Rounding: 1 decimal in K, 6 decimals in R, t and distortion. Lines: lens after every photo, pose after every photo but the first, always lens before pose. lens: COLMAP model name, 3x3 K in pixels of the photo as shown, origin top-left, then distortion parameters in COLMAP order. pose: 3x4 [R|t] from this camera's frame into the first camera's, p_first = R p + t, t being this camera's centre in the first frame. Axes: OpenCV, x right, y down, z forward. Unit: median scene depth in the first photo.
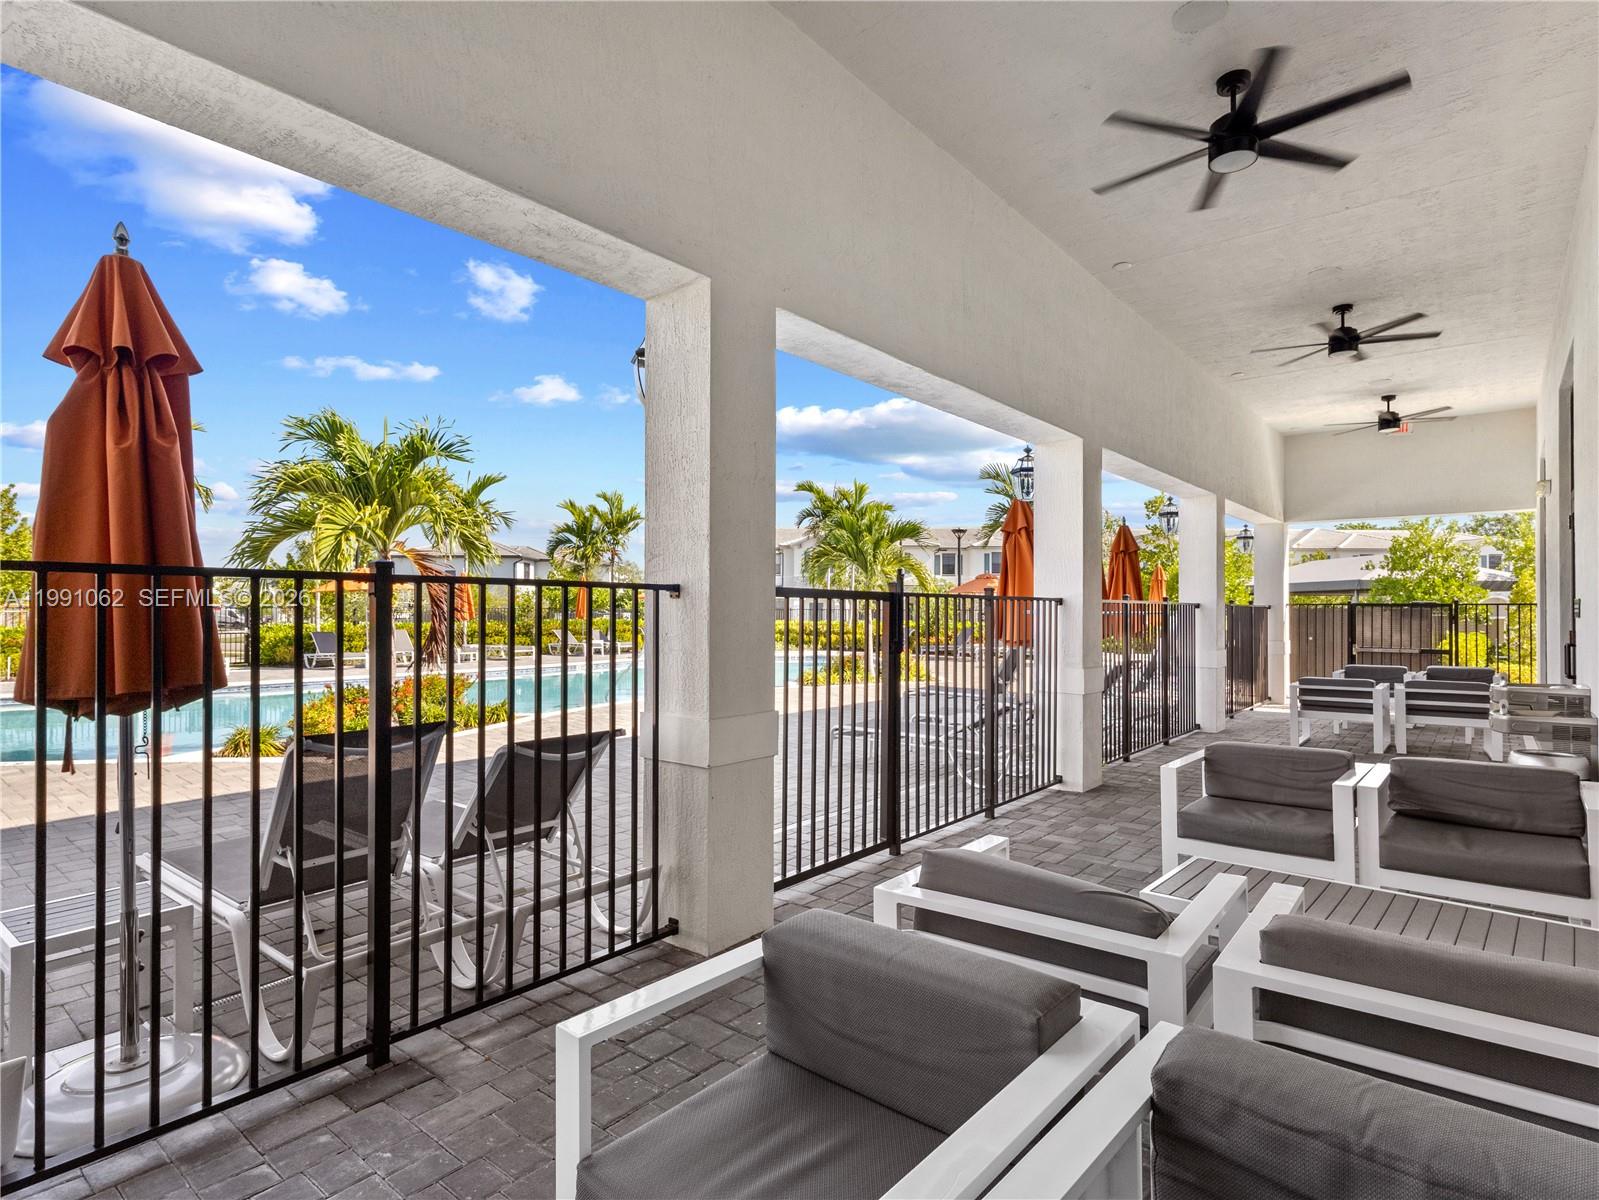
lens RADIAL K [[861.5, 0, 812.1], [0, 861.5, 601.5], [0, 0, 1]] dist [-0.002212, 0.000873]
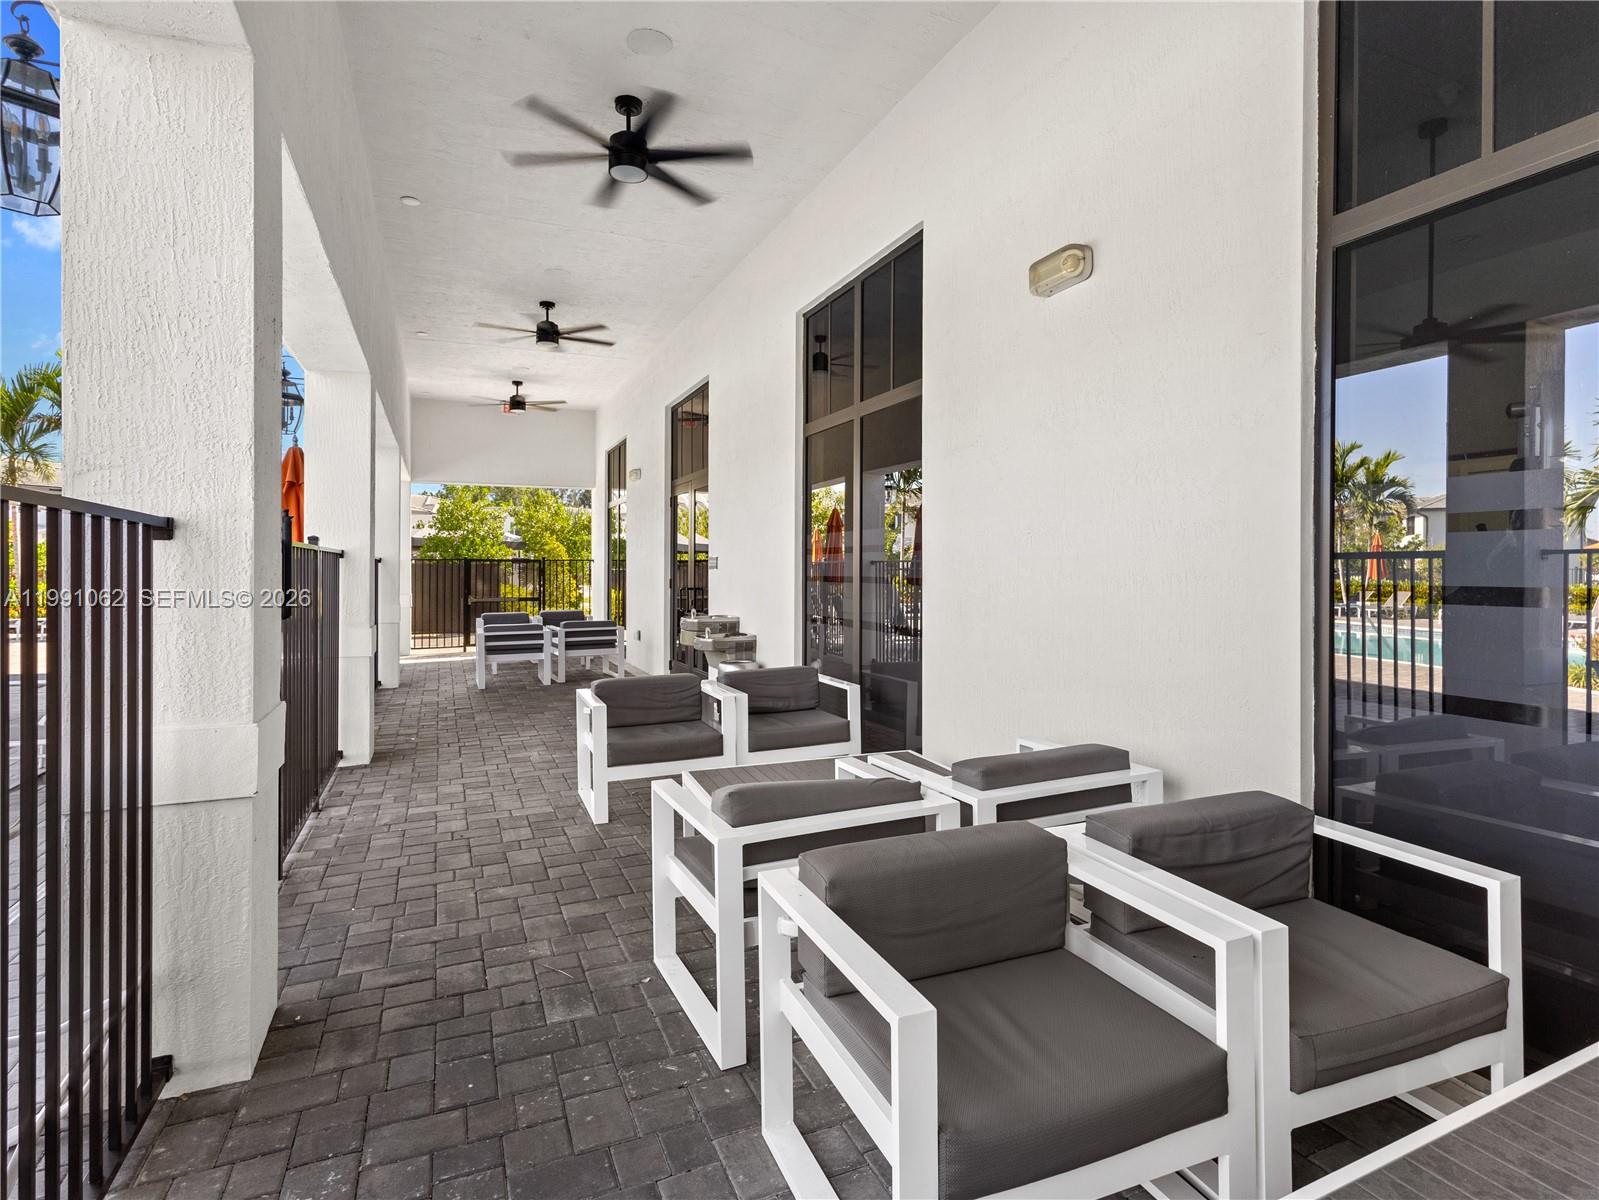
lens RADIAL K [[861.5, 0, 803.0], [0, 861.5, 561.7], [0, 0, 1]] dist [-0.002212, 0.000873]
pose [[0.464694, 0.000908, 0.885471, -0.253324], [-0.004826, 0.999987, 0.001507, 0.003512], [-0.885458, -0.004974, 0.464693, 0.151637]]
